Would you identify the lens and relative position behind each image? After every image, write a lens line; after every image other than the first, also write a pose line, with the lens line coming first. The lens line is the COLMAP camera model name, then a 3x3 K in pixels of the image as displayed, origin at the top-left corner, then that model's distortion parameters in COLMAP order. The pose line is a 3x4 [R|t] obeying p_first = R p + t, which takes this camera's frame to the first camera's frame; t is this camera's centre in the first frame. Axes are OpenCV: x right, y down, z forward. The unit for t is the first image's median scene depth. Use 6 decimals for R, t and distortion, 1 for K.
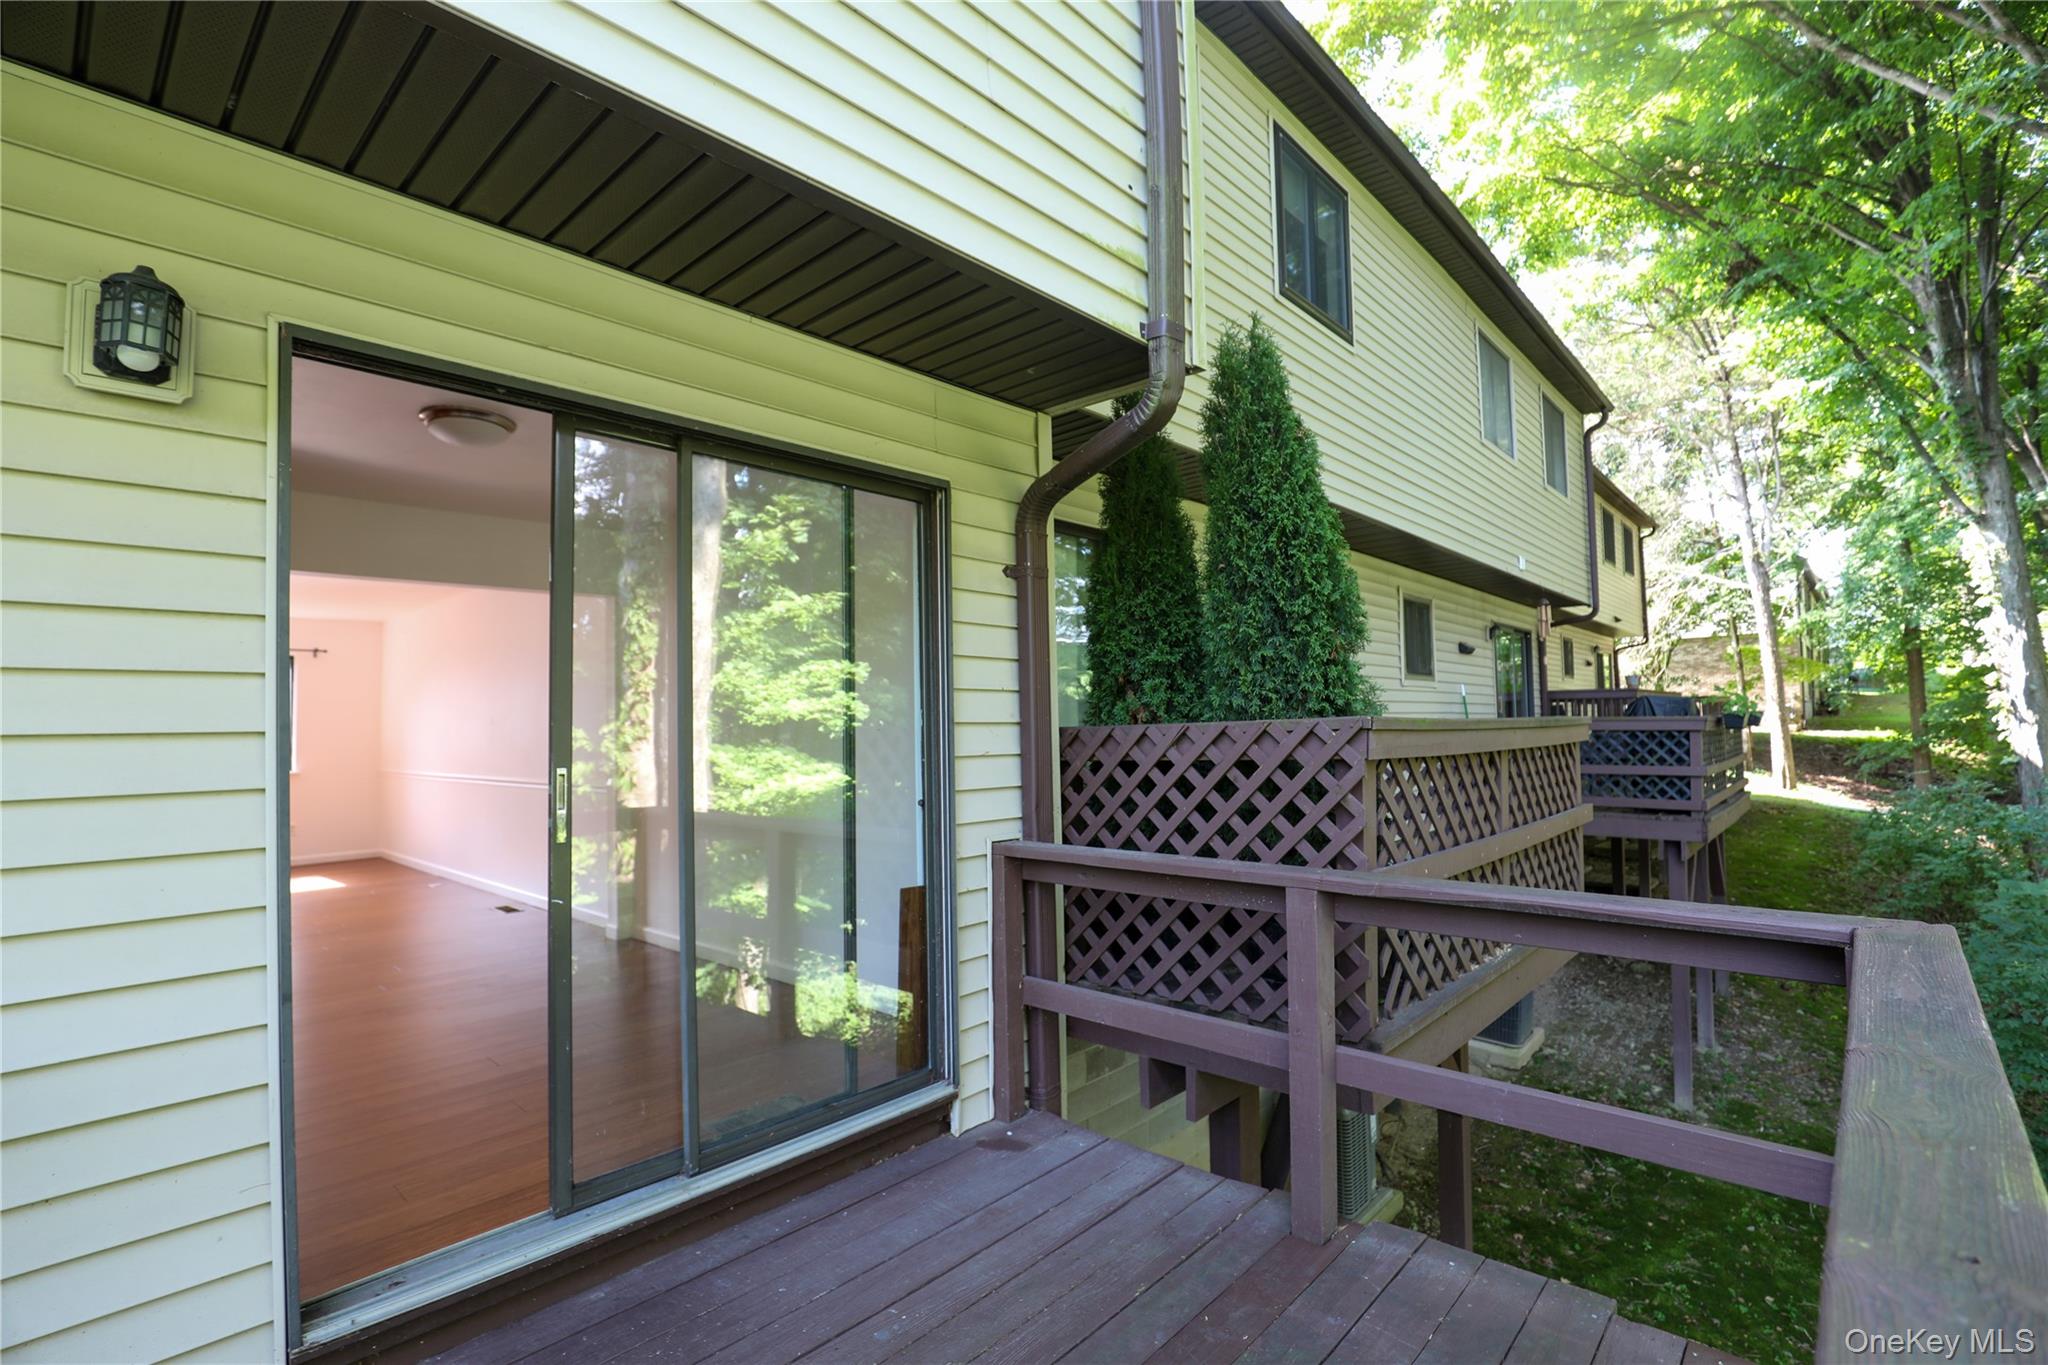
lens RADIAL K [[932.7, 0, 1011.9], [0, 932.7, 690.4], [0, 0, 1]] dist [-0.042799, 0.008925]
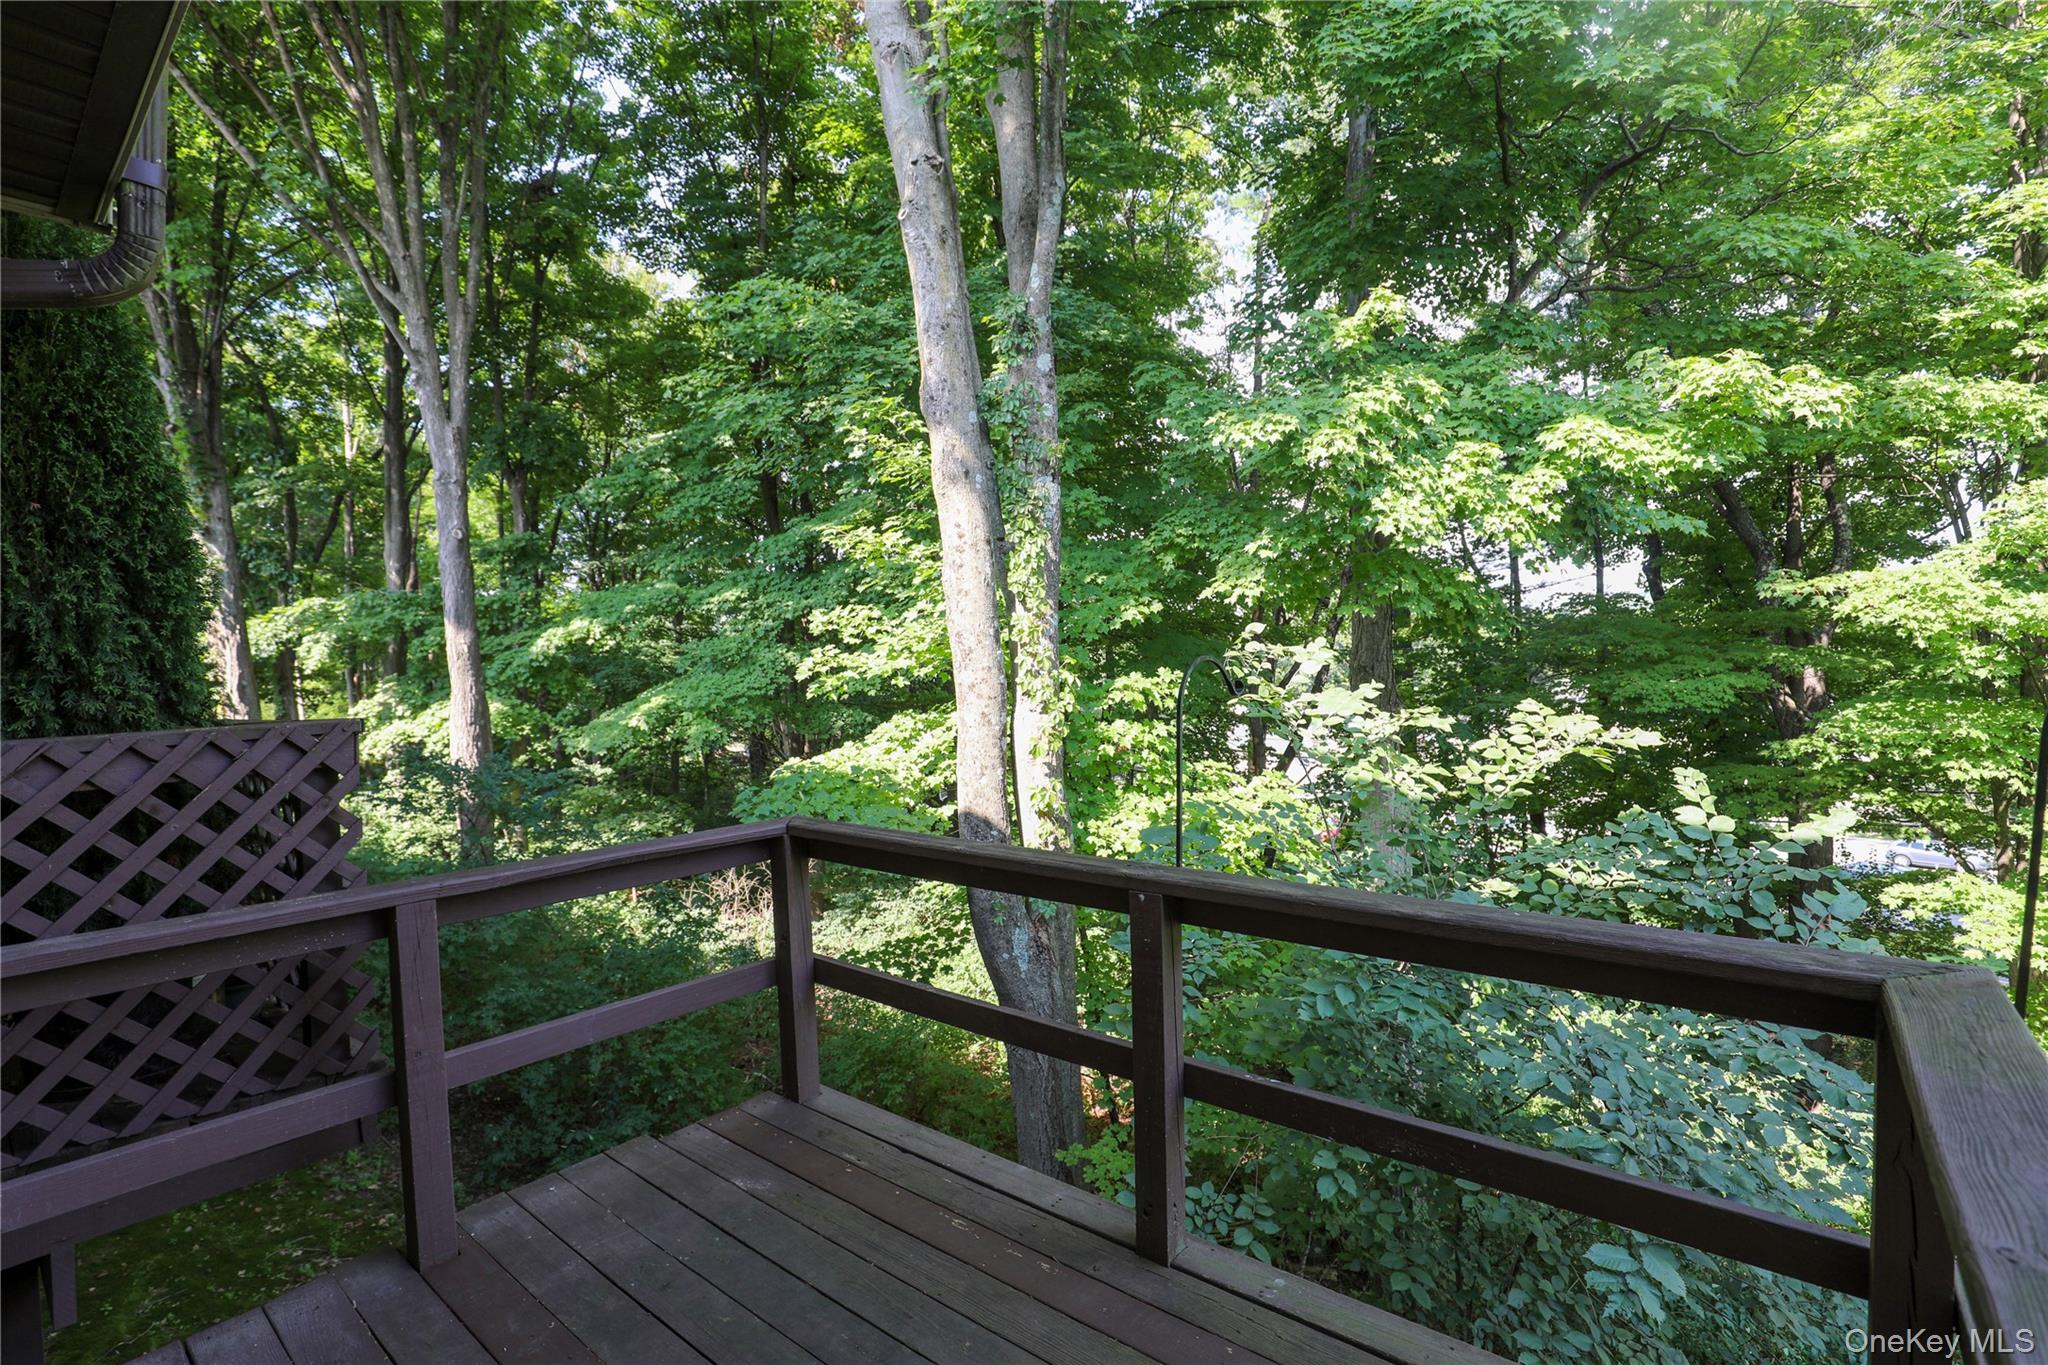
lens RADIAL K [[932.7, 0, 1014.1], [0, 932.7, 696.0], [0, 0, 1]] dist [-0.042799, 0.008925]
pose [[-0.056657, -0.010864, 0.998335, -0.506391], [-0.001339, 0.999941, 0.010805, -0.005172], [-0.998393, -0.000724, -0.056669, 0.350442]]
